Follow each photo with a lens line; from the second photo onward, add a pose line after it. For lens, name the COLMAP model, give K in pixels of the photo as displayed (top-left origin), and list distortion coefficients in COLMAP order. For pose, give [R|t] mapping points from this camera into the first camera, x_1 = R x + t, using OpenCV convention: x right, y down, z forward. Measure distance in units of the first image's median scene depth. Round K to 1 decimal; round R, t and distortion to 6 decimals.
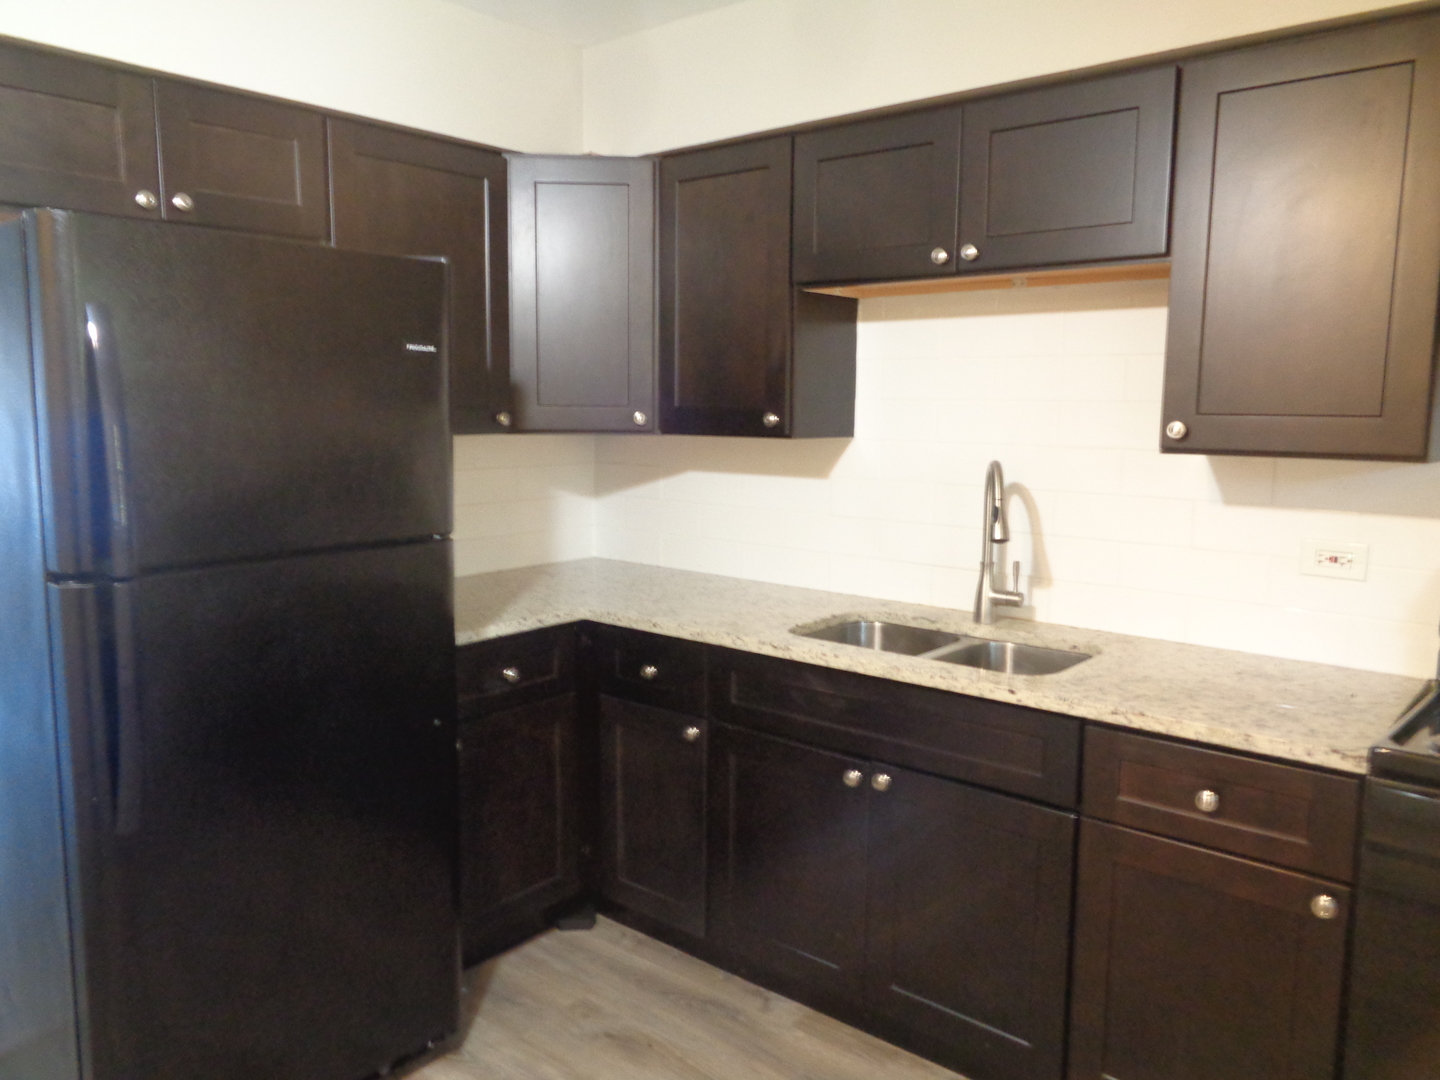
lens RADIAL K [[1074.8, 0, 723.6], [0, 1074.8, 543.0], [0, 0, 1]] dist [-0.013933, -0.007275]
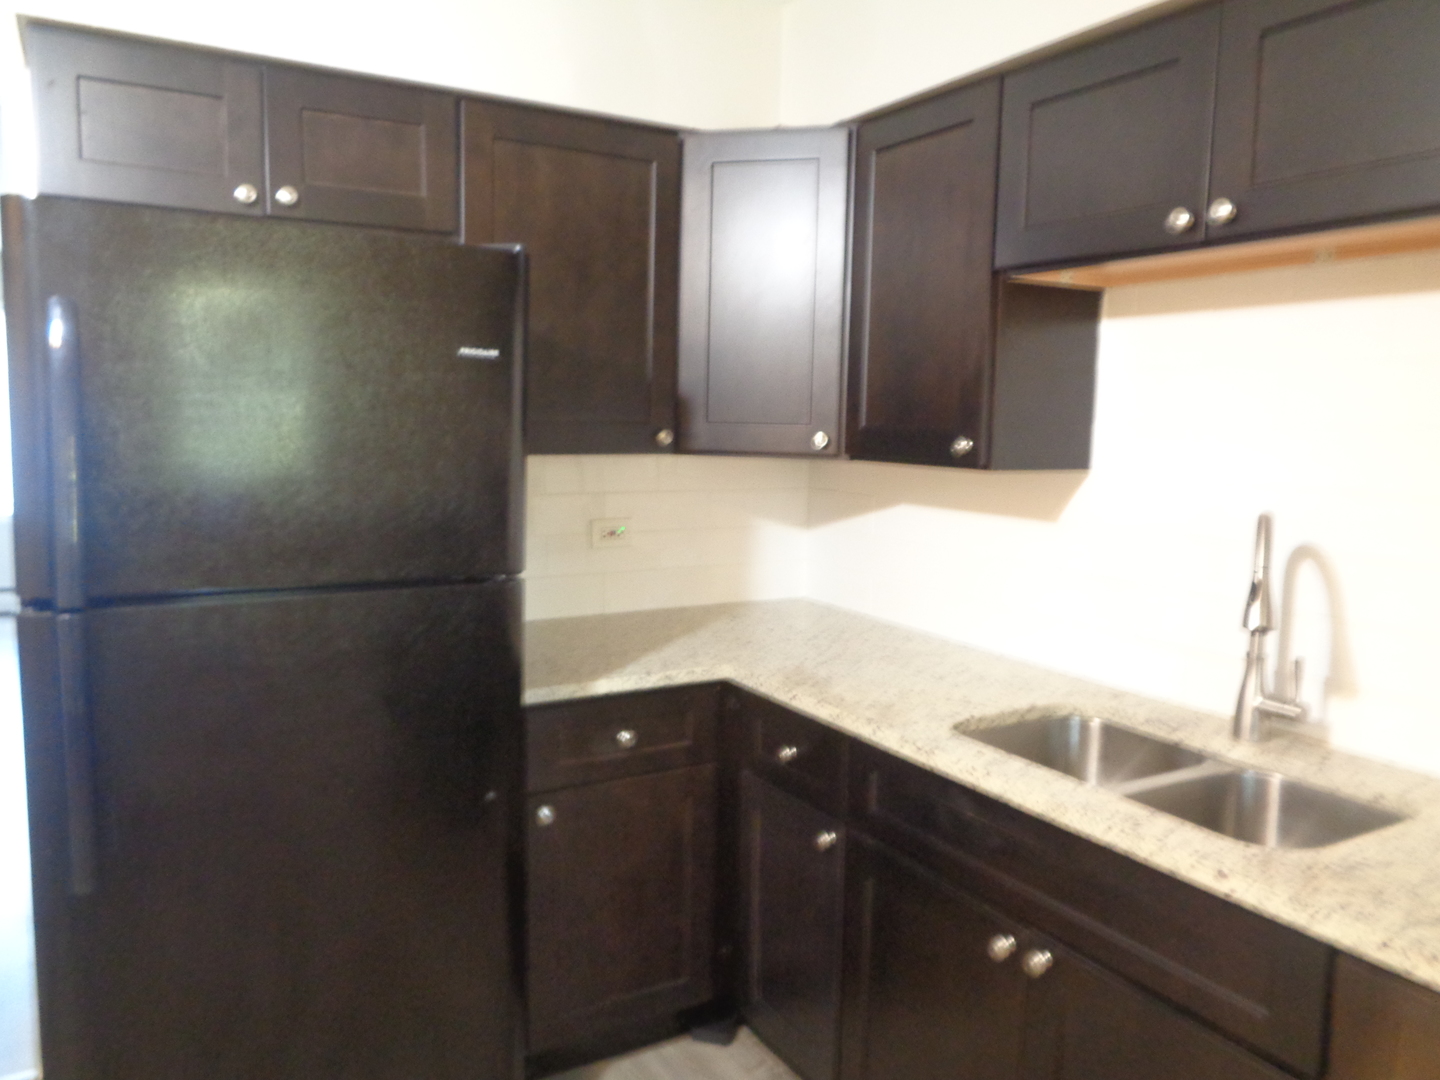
lens RADIAL K [[1074.8, 0, 716.4], [0, 1074.8, 536.2], [0, 0, 1]] dist [-0.013933, -0.007275]
pose [[0.940623, 0.051639, -0.335503, 0.144686], [-0.059024, 0.998186, -0.011845, -0.030777], [0.334283, 0.030944, 0.941965, 0.219694]]
